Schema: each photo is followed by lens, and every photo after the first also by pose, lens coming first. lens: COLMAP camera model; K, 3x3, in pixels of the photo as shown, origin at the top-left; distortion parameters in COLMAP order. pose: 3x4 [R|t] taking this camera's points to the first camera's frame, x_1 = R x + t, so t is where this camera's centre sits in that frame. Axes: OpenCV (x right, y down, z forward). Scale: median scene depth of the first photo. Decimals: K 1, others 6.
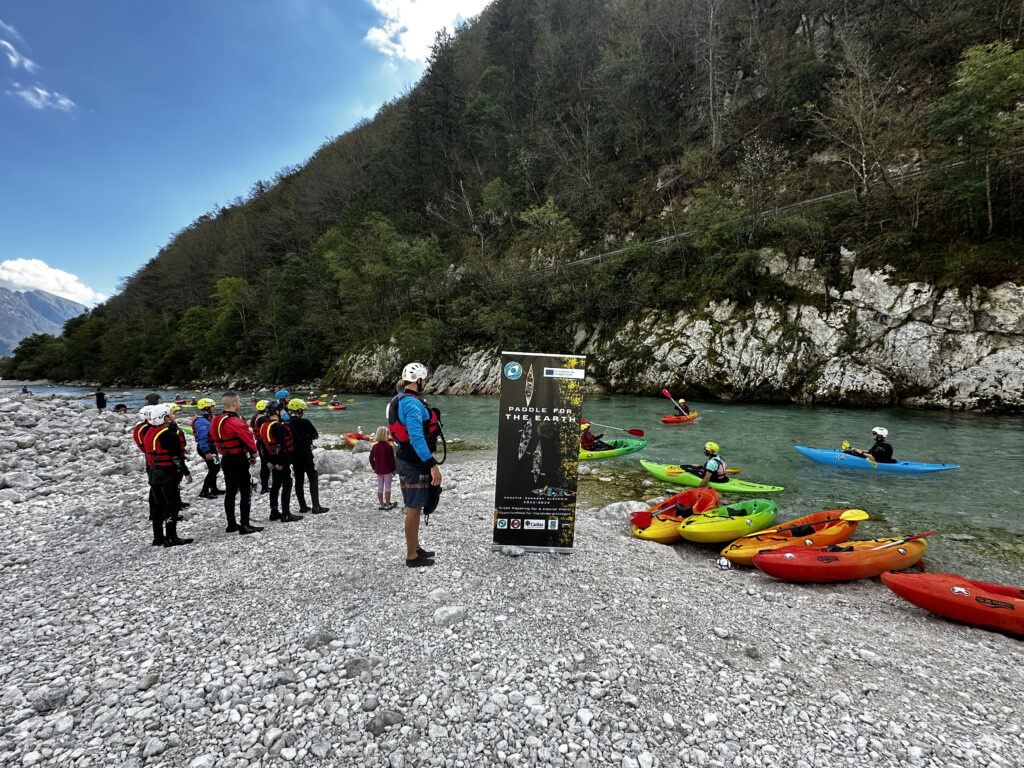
lens RADIAL K [[469.2, 0, 512.0], [0, 469.2, 384.0], [0, 0, 1]] dist [0.009248, -0.000005]
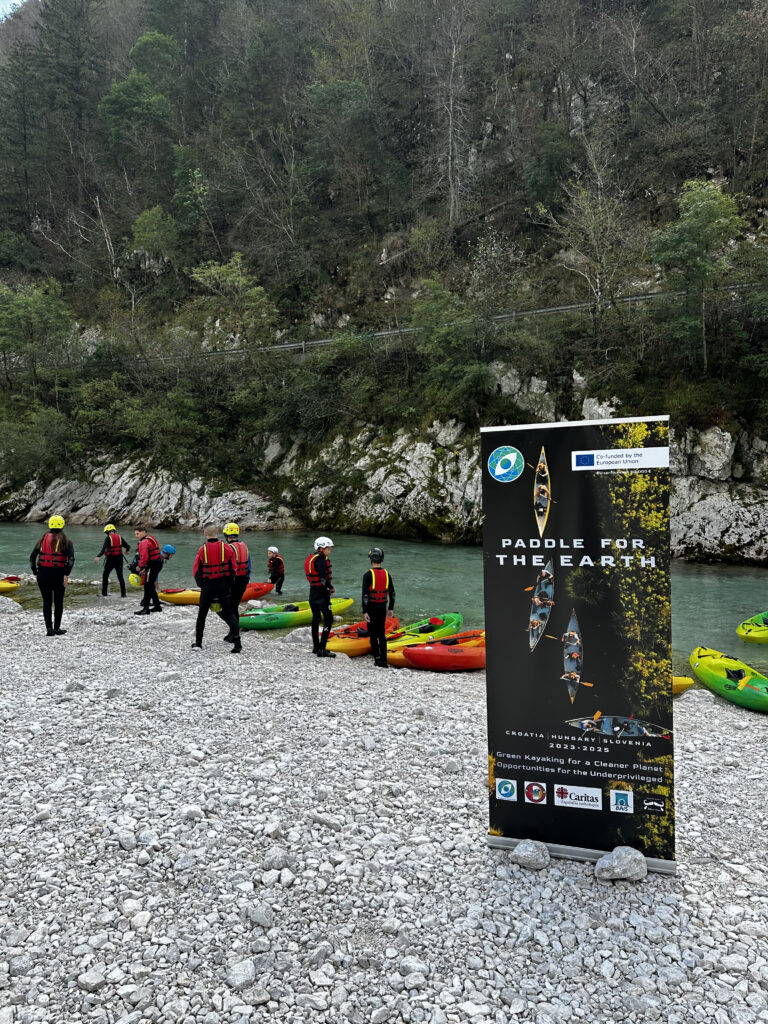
lens RADIAL K [[714.9, 0, 384.8], [0, 714.9, 508.4], [0, 0, 1]] dist [0.081734, -0.123826]
pose [[0.952925, 0.039780, 0.300585, -0.024038], [-0.036510, 0.999197, -0.016490, 0.000625], [-0.301000, 0.004739, 0.953612, -0.138315]]
